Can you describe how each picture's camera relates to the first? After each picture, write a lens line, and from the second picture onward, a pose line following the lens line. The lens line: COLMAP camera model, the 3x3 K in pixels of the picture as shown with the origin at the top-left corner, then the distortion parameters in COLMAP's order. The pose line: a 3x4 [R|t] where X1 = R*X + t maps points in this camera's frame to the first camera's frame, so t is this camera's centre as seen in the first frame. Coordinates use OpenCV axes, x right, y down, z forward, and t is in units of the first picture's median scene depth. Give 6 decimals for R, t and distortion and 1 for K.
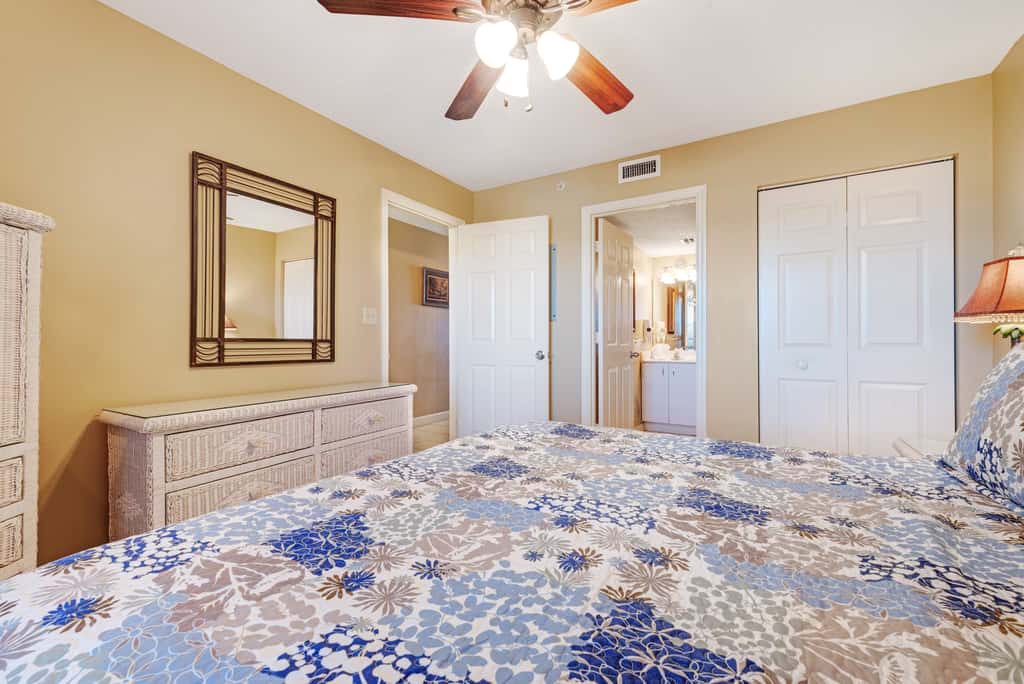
lens RADIAL K [[429.2, 0, 516.9], [0, 429.2, 337.4], [0, 0, 1]] dist [0.003221, -0.002339]
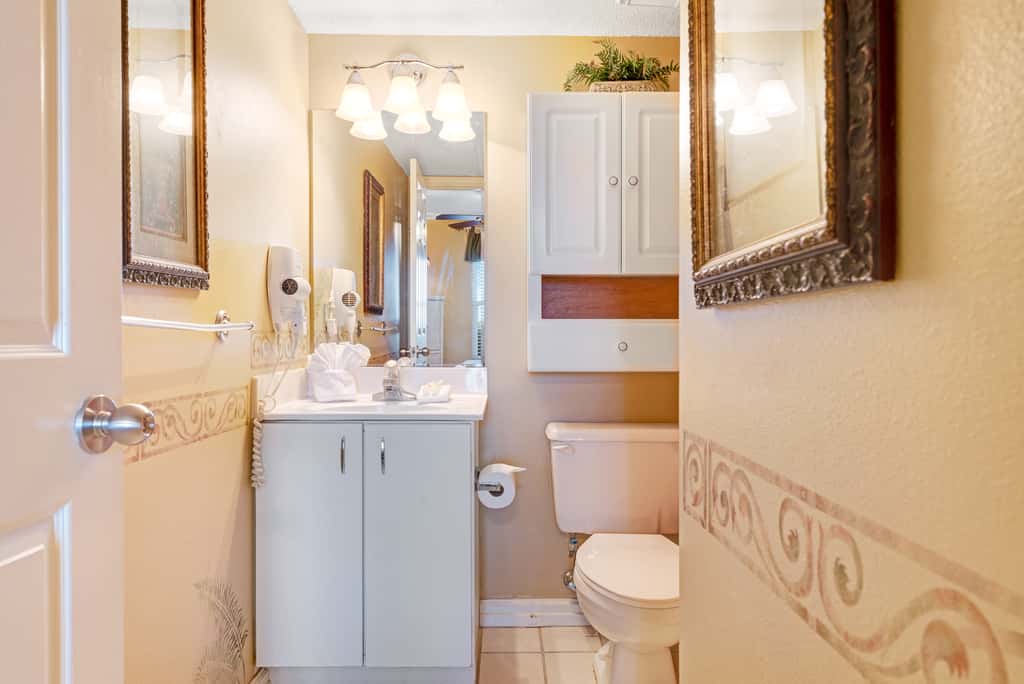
lens RADIAL K [[679.0, 0, 510.1], [0, 679.0, 336.5], [0, 0, 1]] dist [-0.001938, -0.000282]
pose [[0.855180, -0.002363, 0.518325, 0.203058], [-0.000984, 0.999980, 0.006183, 0.007679], [-0.518330, -0.005798, 0.855161, 0.569364]]
